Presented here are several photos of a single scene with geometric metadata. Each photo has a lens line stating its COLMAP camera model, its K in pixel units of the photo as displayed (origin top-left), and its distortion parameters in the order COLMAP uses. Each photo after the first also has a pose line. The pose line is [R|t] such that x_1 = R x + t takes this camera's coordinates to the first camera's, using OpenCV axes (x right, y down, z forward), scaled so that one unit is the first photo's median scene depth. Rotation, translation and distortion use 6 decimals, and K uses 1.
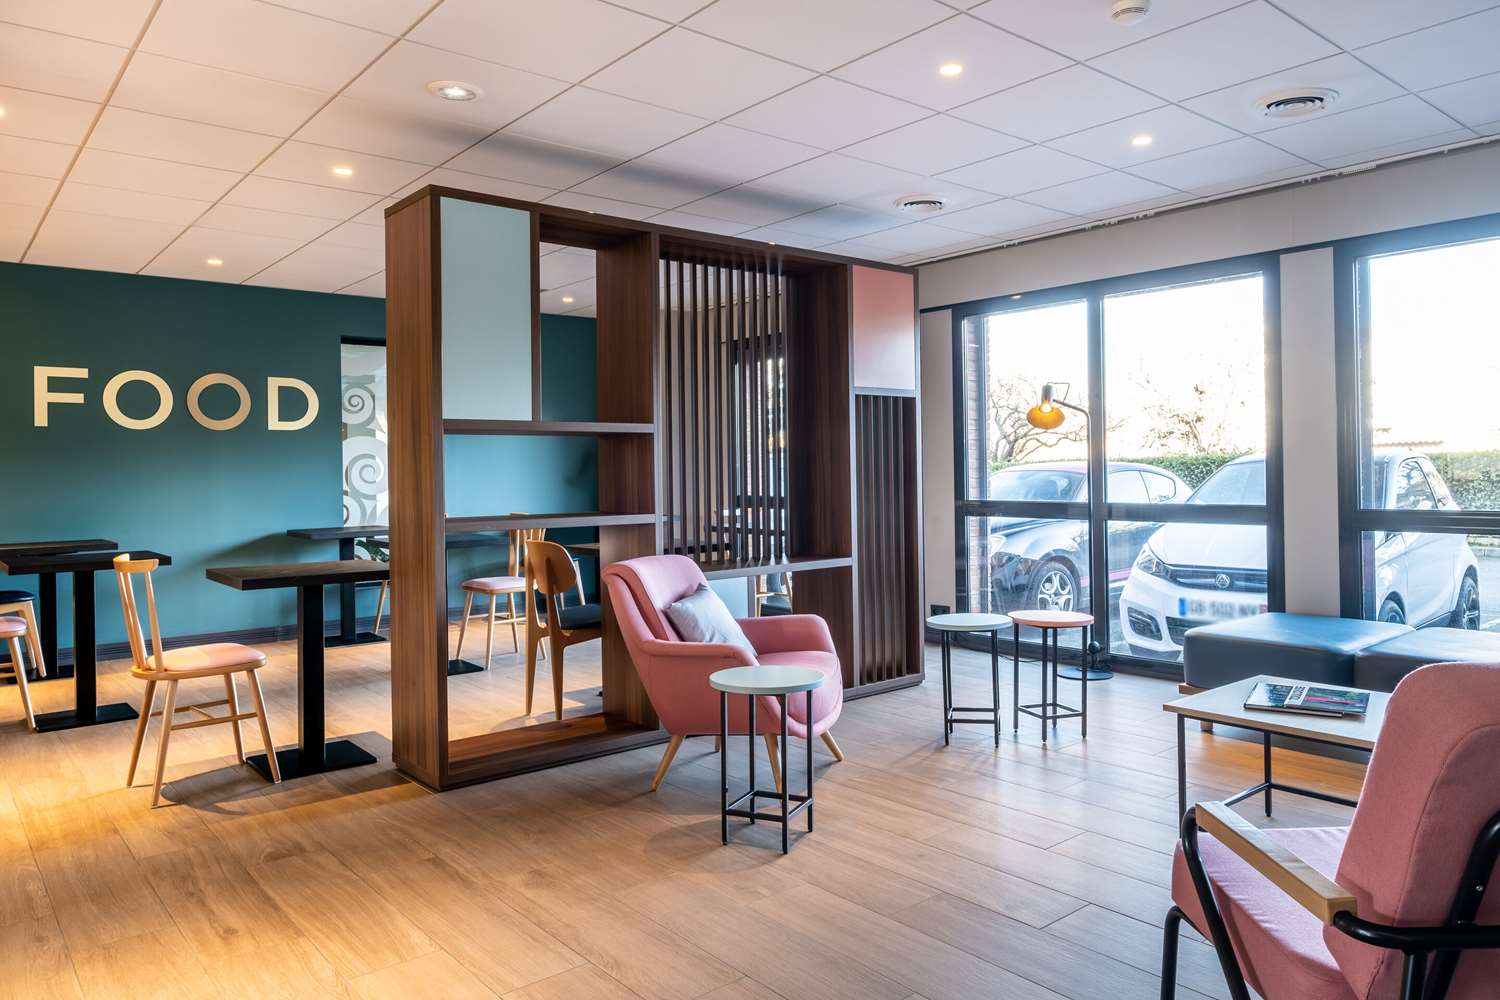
lens RADIAL K [[1017.1, 0, 750.3], [0, 1017.1, 468.9], [0, 0, 1]] dist [0.004412, 0.001629]
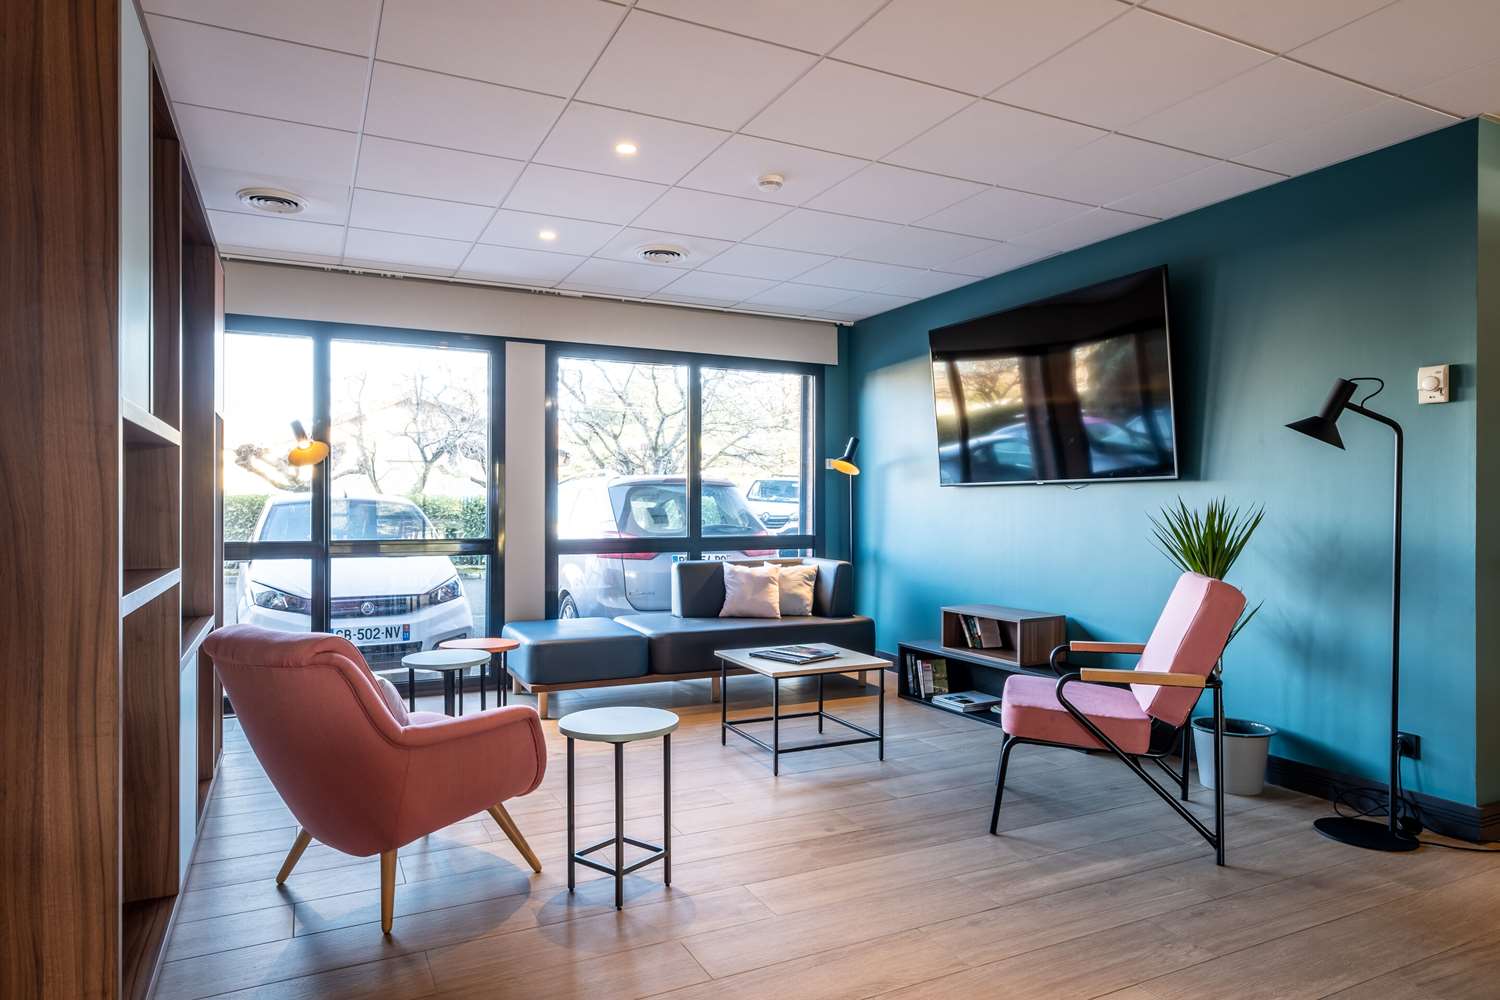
lens RADIAL K [[910.2, 0, 750.0], [0, 910.2, 500.0], [0, 0, 1]] dist [-0.002554, -0.000542]
pose [[0.232373, 0.018438, 0.972452, -0.515606], [-0.005305, 0.999829, -0.017690, 0.007444], [-0.972612, -0.001048, 0.232432, 0.443235]]
